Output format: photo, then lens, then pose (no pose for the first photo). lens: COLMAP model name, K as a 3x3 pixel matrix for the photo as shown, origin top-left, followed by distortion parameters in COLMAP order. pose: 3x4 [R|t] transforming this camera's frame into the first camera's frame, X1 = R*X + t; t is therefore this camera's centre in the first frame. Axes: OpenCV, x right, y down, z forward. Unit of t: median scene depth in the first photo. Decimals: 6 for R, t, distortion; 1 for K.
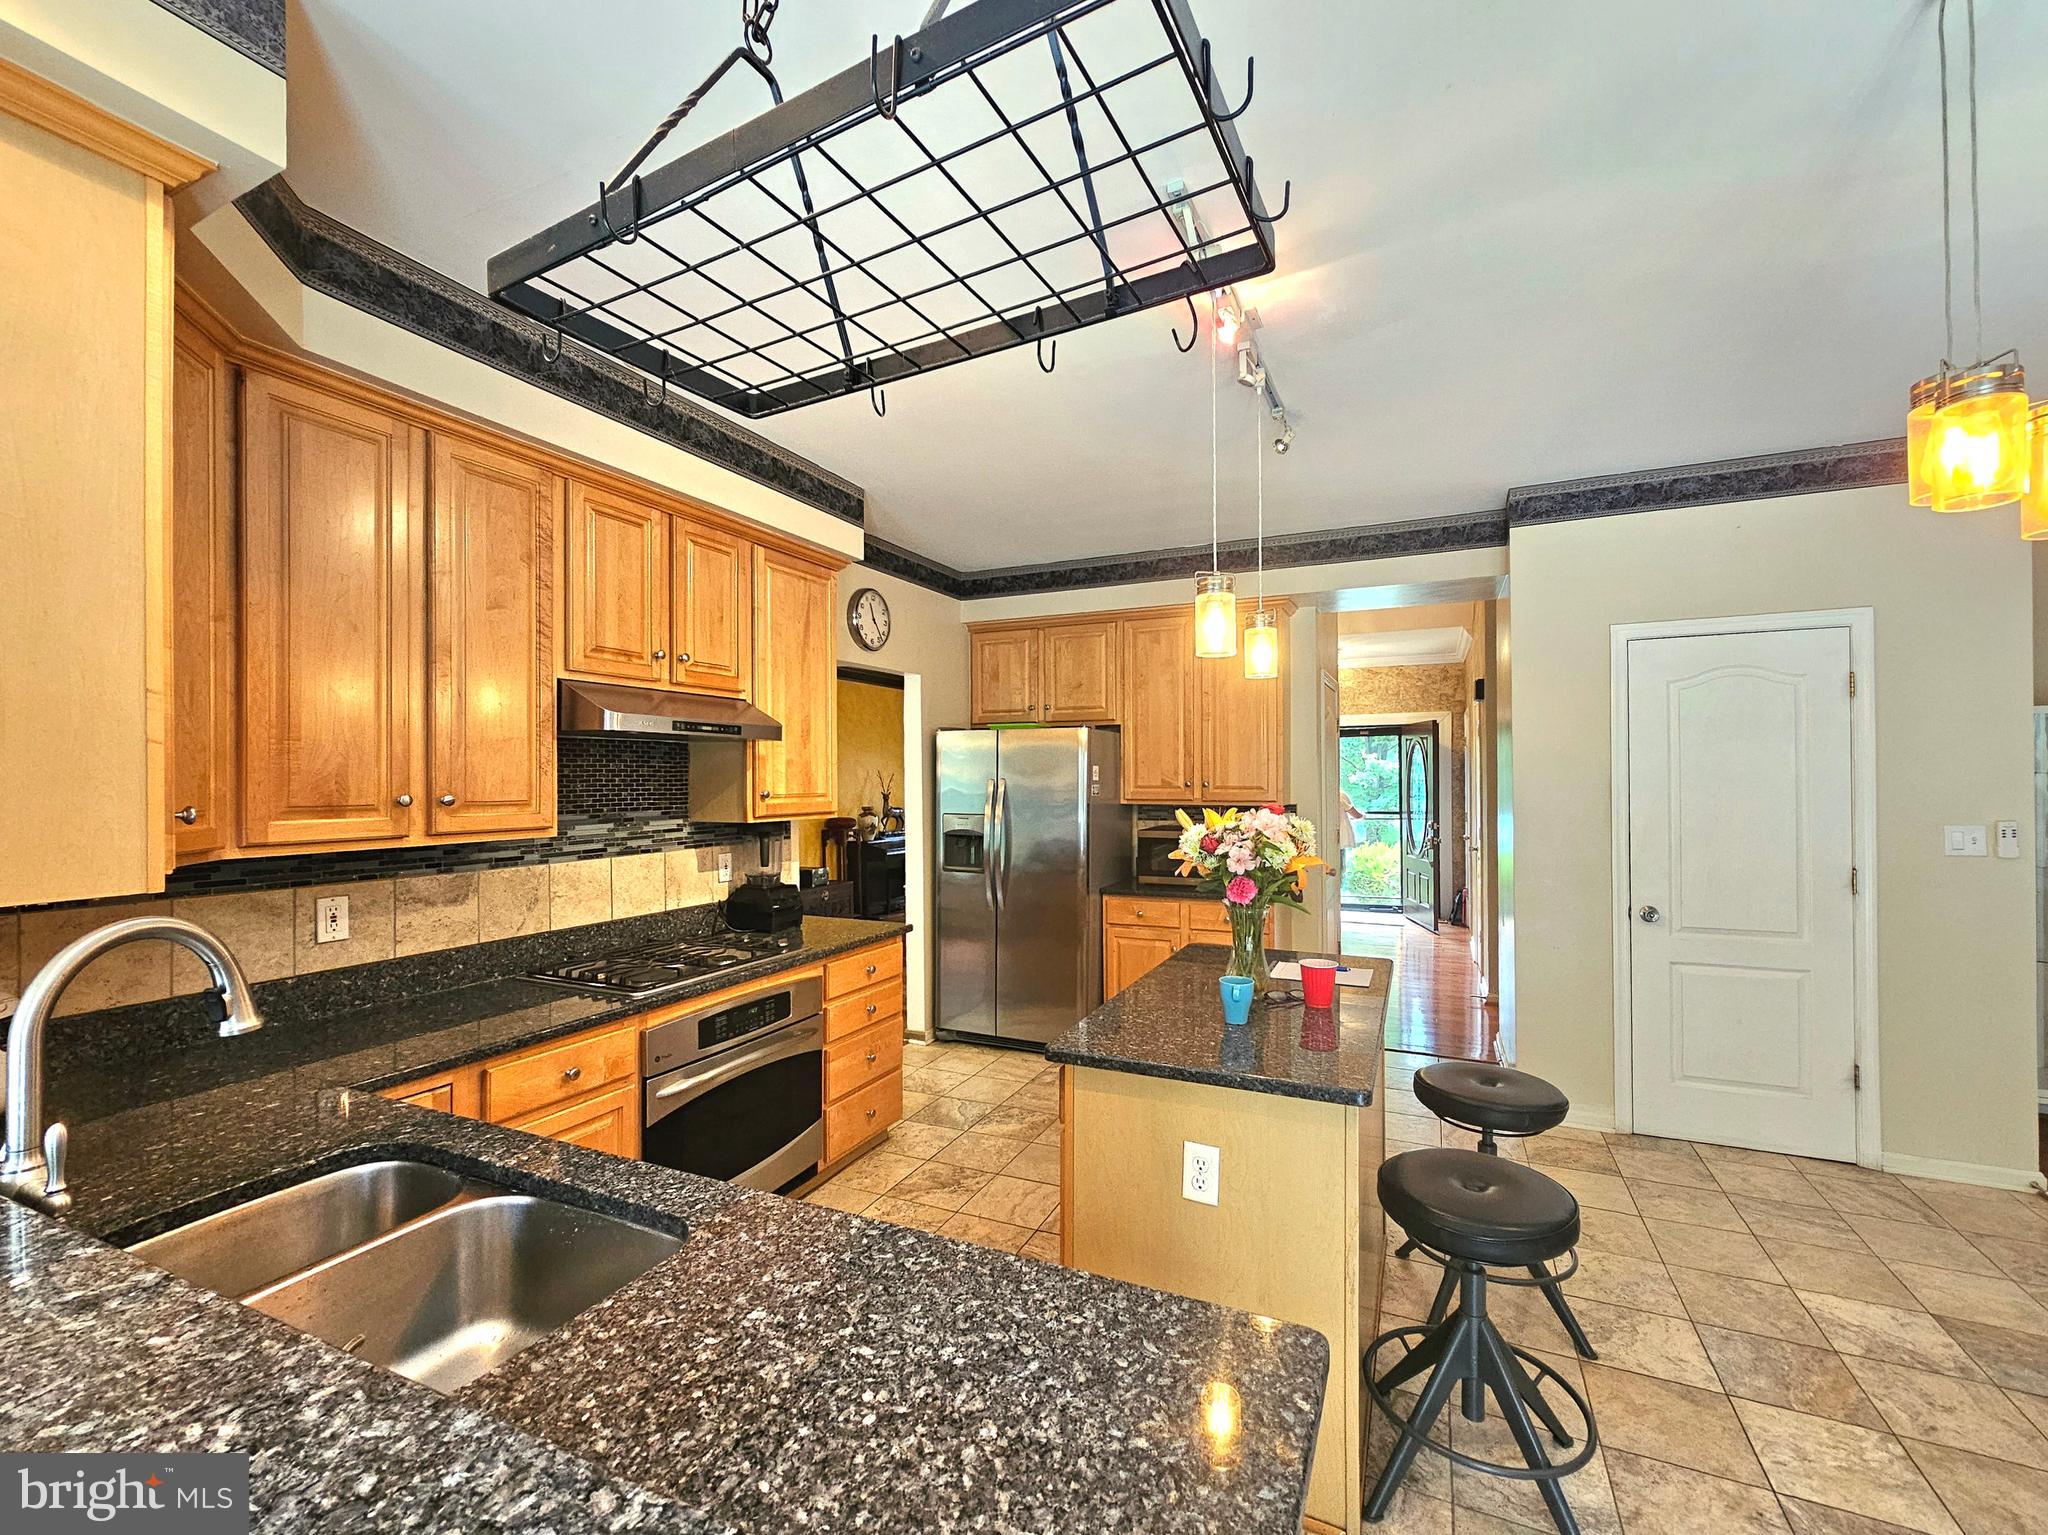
lens RADIAL K [[866.4, 0, 1033.1], [0, 866.4, 777.5], [0, 0, 1]] dist [-0.000251, -0.000051]
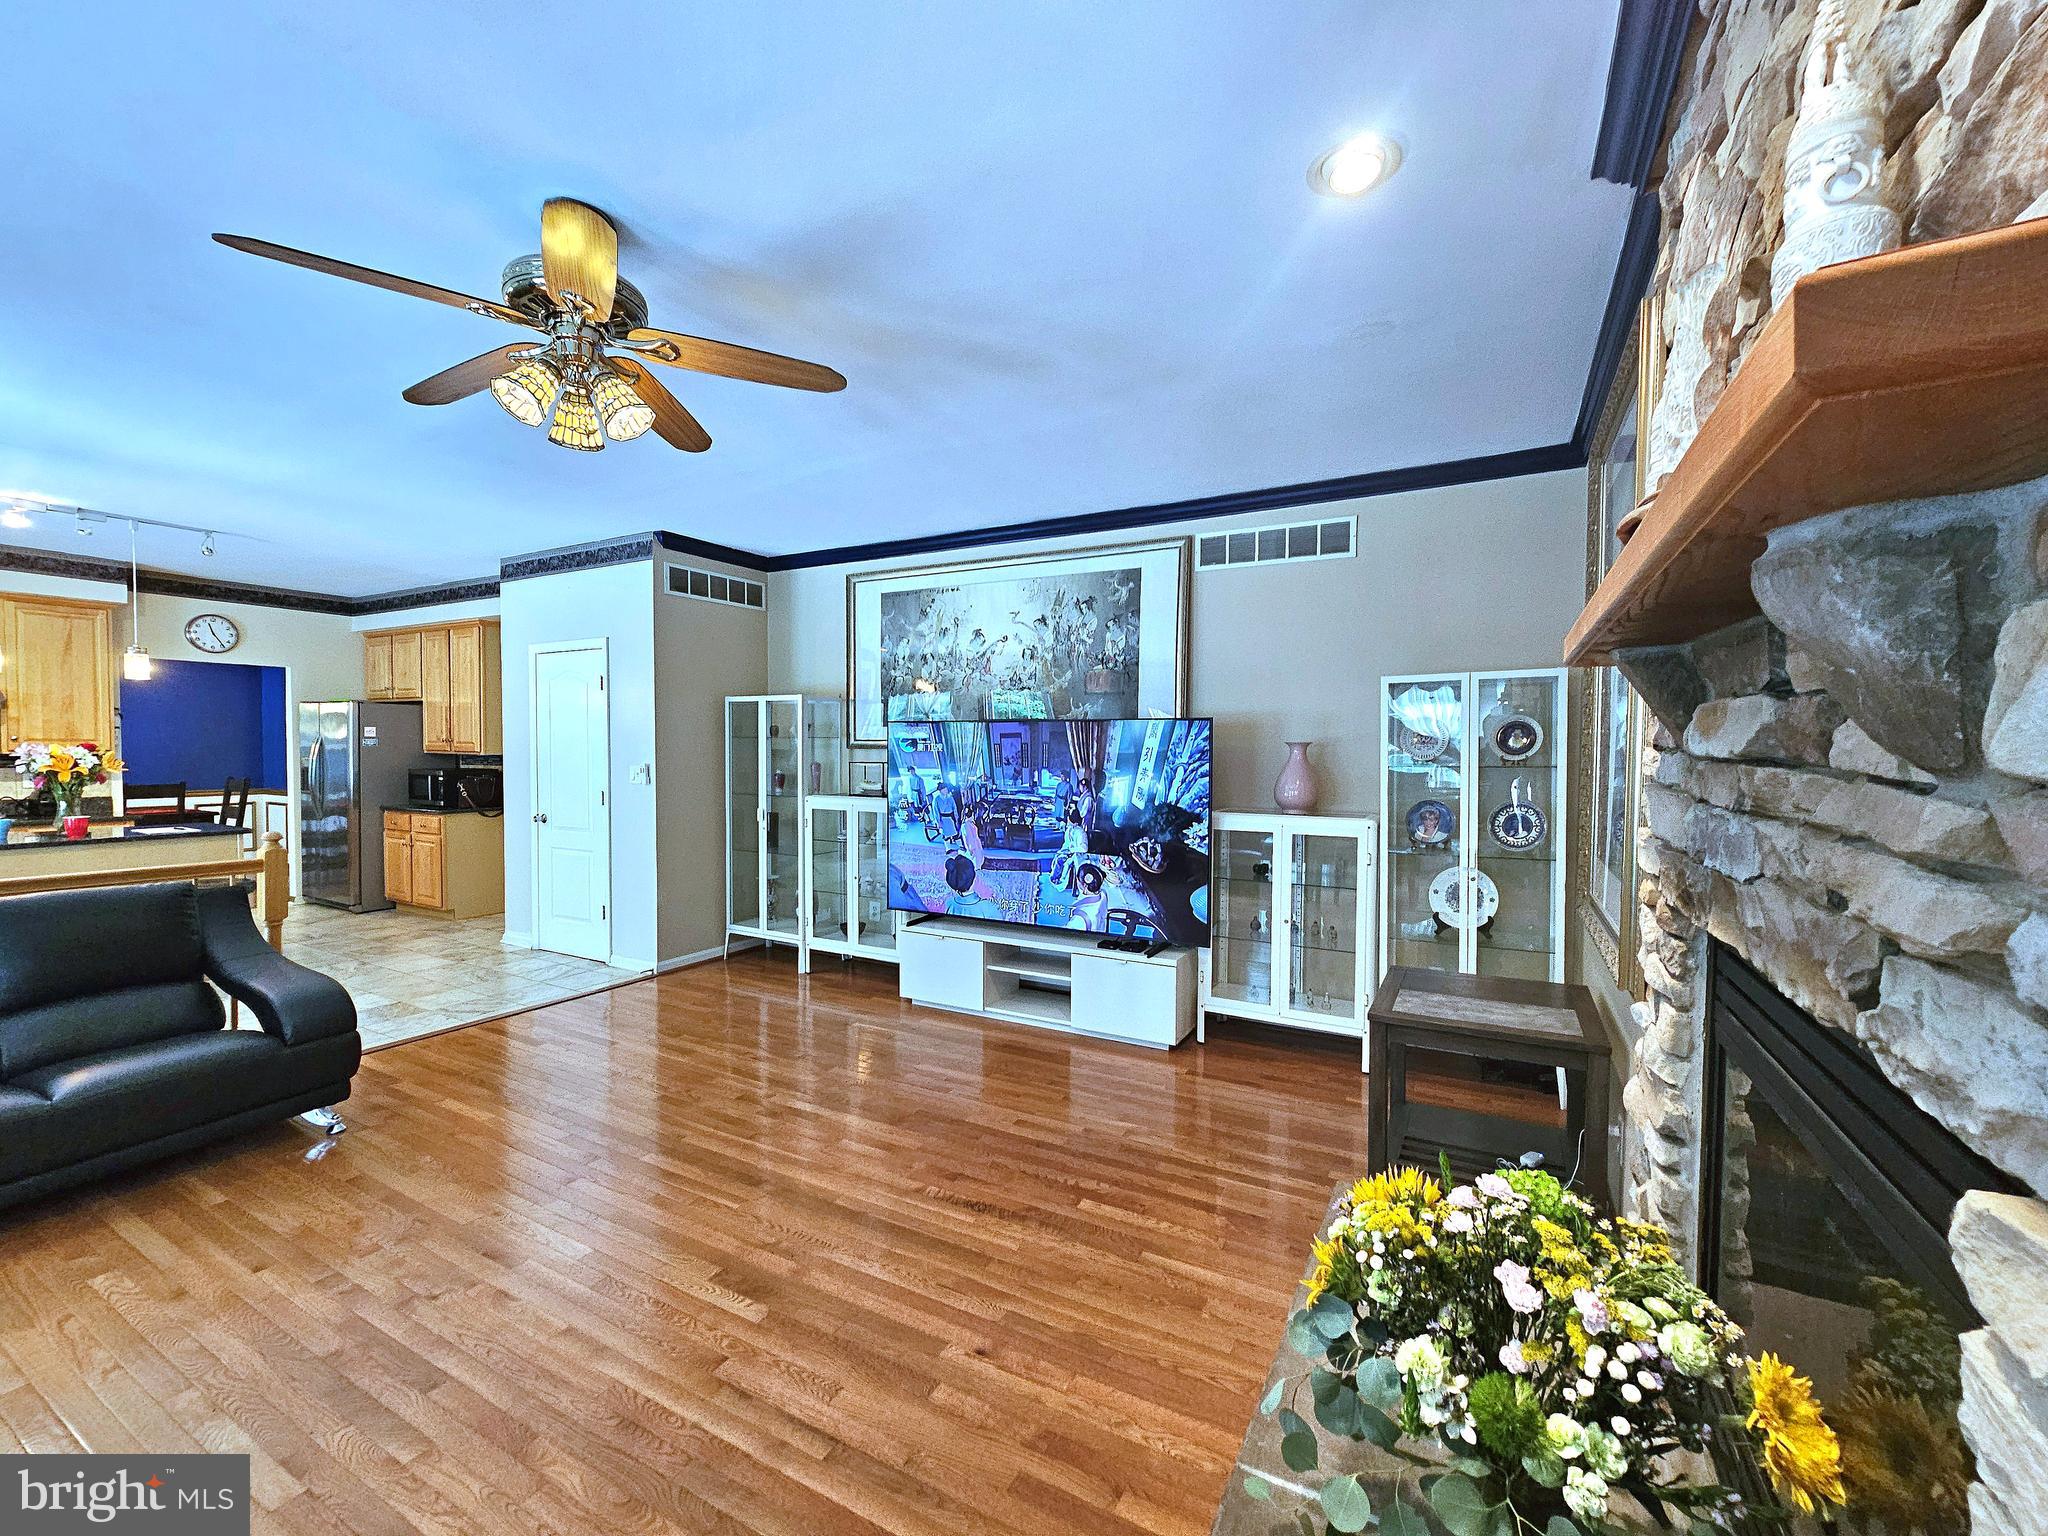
lens RADIAL K [[834.8, 0, 1031.8], [0, 834.8, 773.5], [0, 0, 1]] dist [0.001664, -0.000297]
pose [[0.997483, 0.017484, -0.068717, 1.877520], [-0.015422, 0.999418, 0.030421, 0.007814], [0.069208, -0.029285, 0.997172, -0.580036]]
